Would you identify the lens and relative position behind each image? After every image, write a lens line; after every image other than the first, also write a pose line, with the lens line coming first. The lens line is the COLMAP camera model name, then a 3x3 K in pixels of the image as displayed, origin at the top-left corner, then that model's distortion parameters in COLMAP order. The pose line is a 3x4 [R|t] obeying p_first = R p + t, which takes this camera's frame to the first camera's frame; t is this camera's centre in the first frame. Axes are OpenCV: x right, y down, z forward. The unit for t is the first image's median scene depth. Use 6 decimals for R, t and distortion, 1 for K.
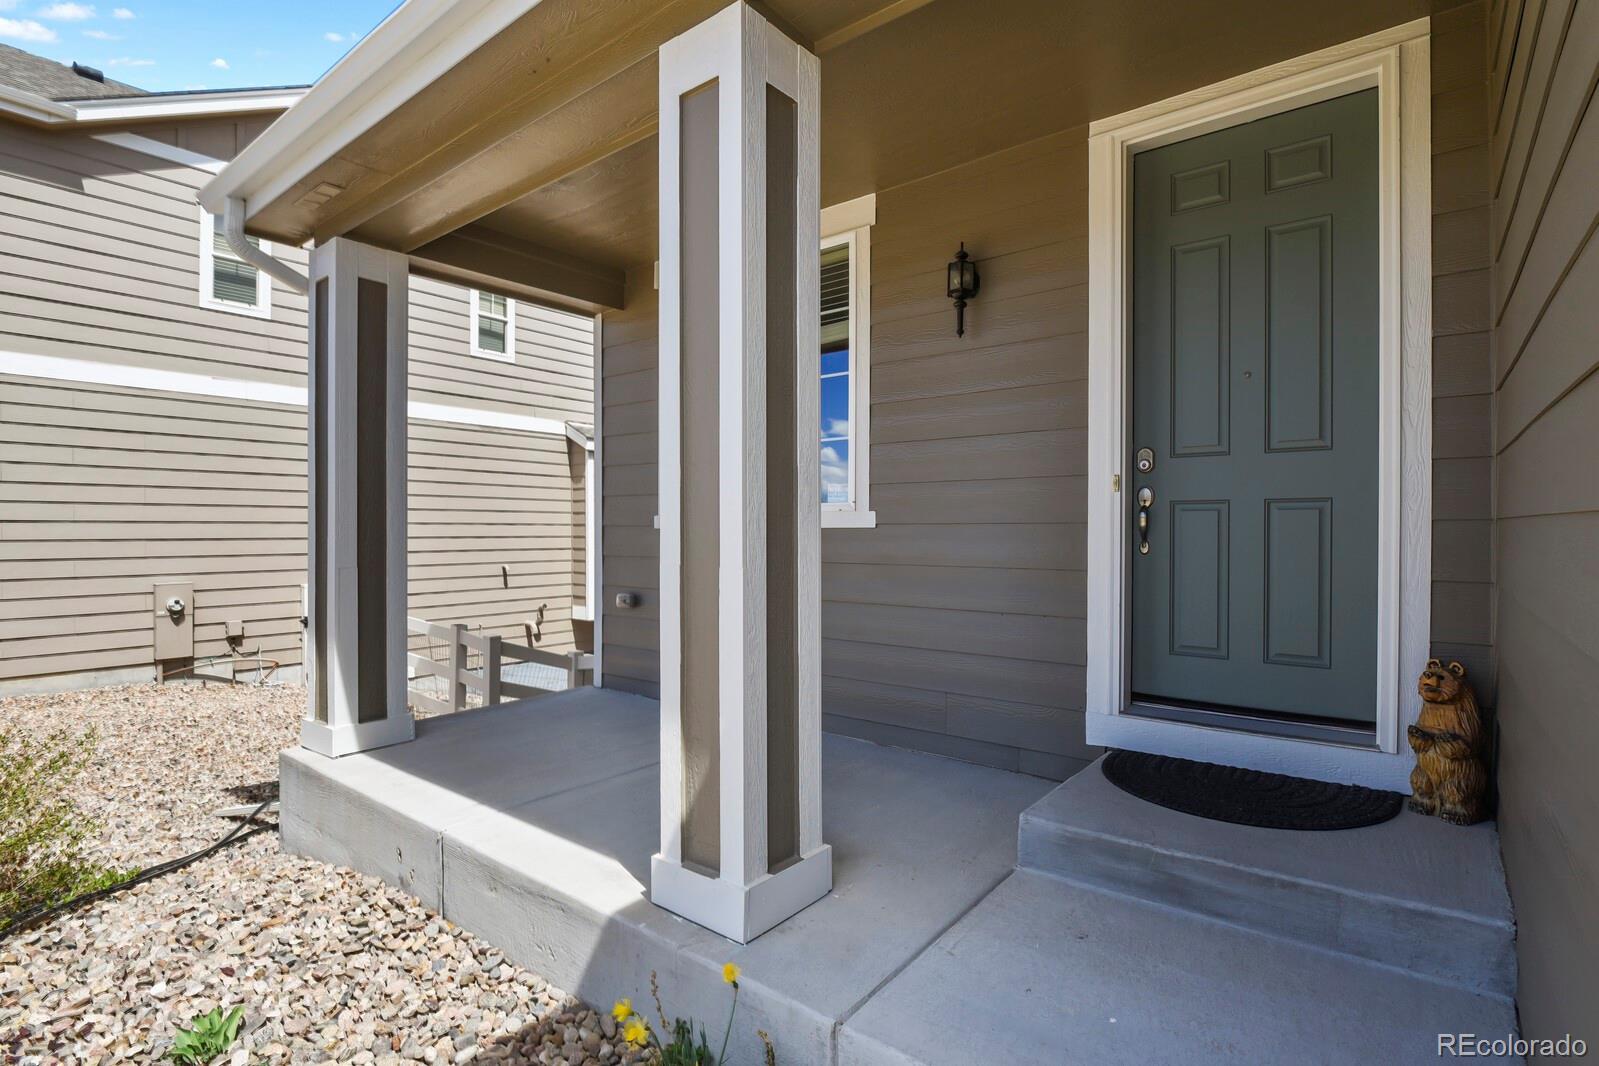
lens RADIAL K [[774.3, 0, 808.5], [0, 774.3, 533.9], [0, 0, 1]] dist [-0.011181, -0.005491]
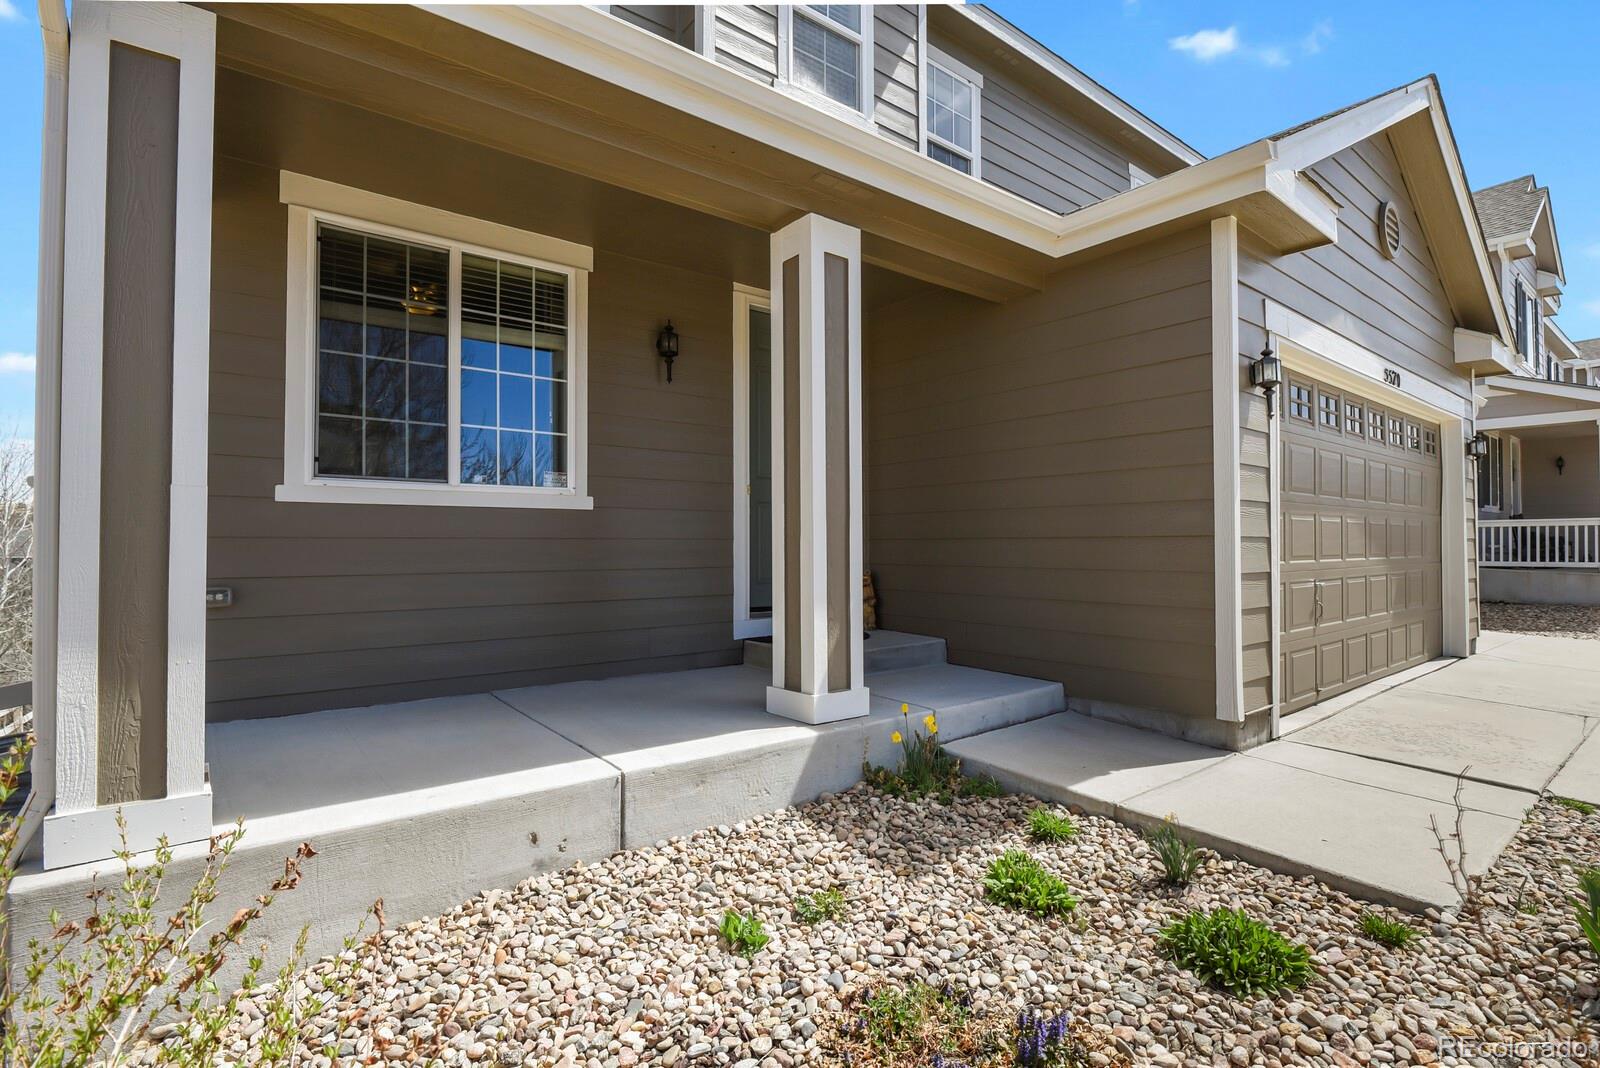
lens RADIAL K [[774.8, 0, 809.0], [0, 774.8, 534.9], [0, 0, 1]] dist [-0.011181, -0.005491]
pose [[0.219121, 0.014824, 0.975585, -1.184436], [0.007908, 0.999825, -0.016968, 0.063302], [-0.975666, 0.011433, 0.218965, 0.417364]]
